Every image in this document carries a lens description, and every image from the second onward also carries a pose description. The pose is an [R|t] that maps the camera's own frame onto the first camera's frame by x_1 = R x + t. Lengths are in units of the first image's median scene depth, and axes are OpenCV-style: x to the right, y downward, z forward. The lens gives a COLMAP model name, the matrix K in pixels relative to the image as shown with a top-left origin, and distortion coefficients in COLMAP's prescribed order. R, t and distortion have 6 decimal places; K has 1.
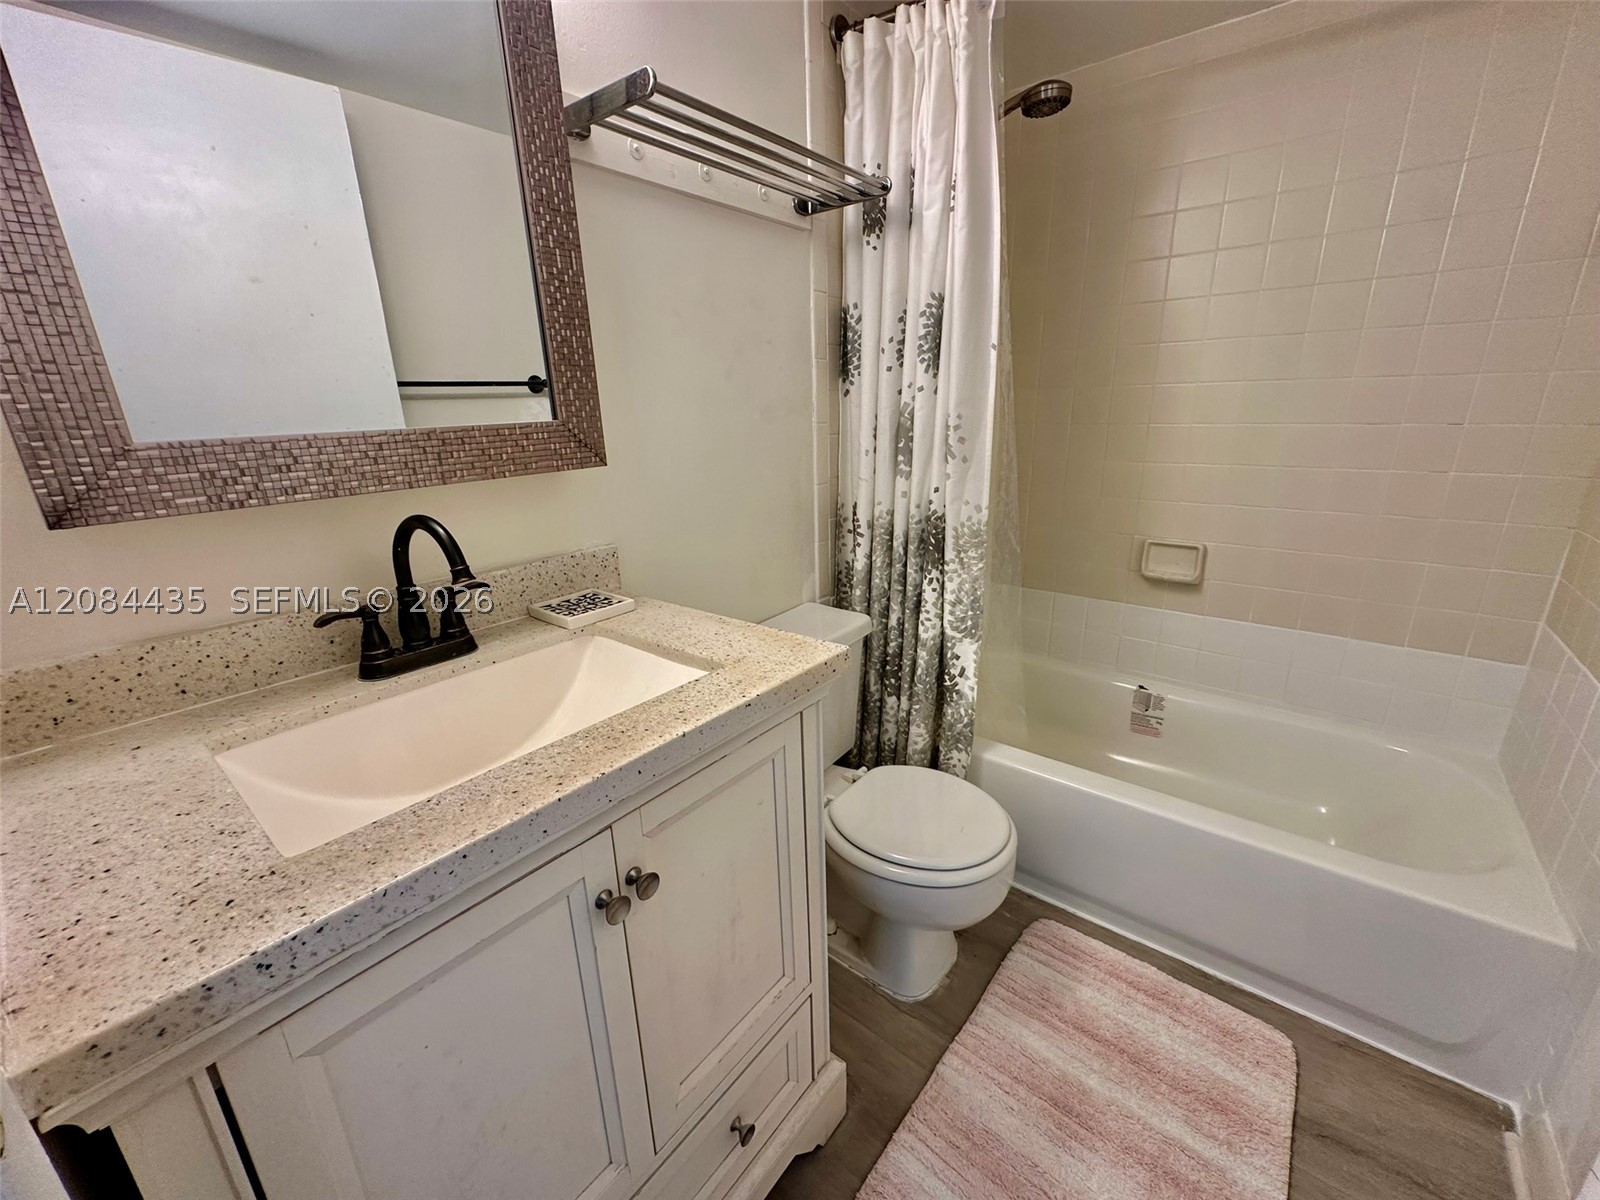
lens RADIAL K [[641.8, 0, 804.1], [0, 641.8, 604.3], [0, 0, 1]] dist [-0.006083, 0.001361]
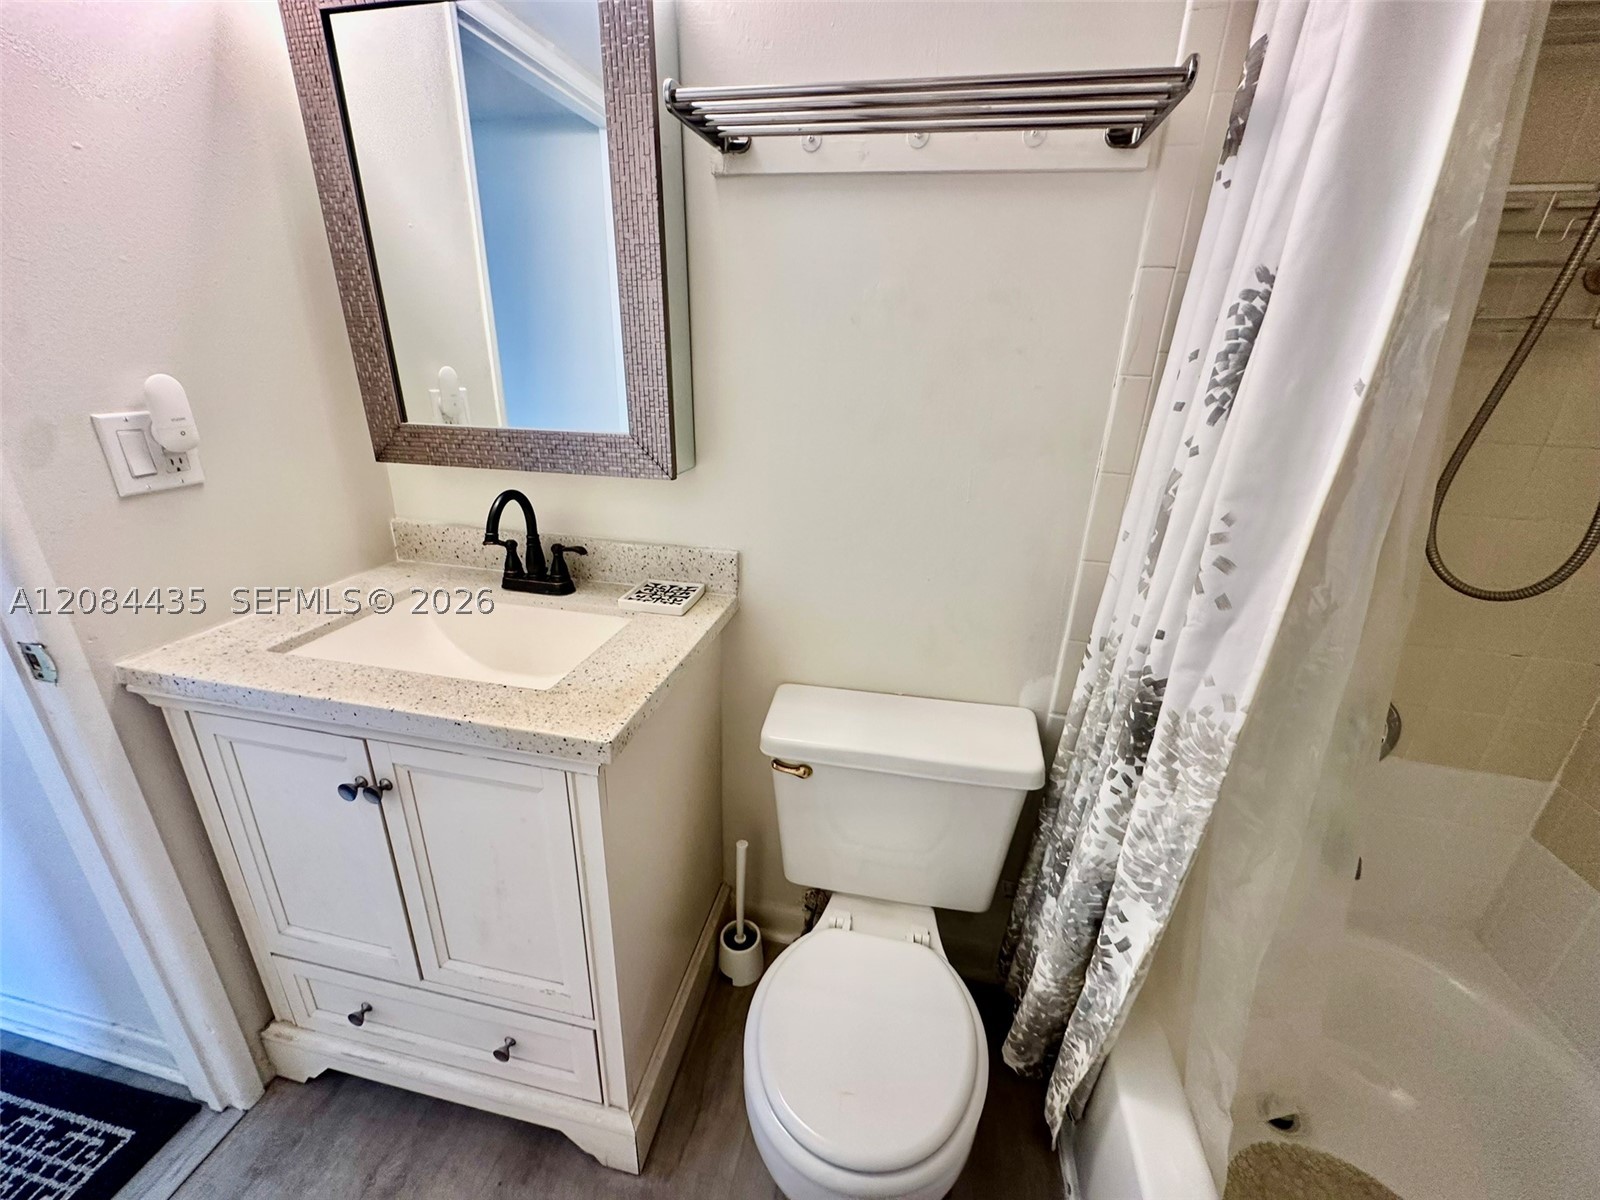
lens RADIAL K [[641.8, 0, 800.0], [0, 641.8, 605.5], [0, 0, 1]] dist [-0.006083, 0.001361]
pose [[0.452463, 0.365626, -0.813385, 0.629795], [-0.305460, 0.920455, 0.243837, -0.301422], [0.837837, 0.138129, 0.528156, 0.557034]]
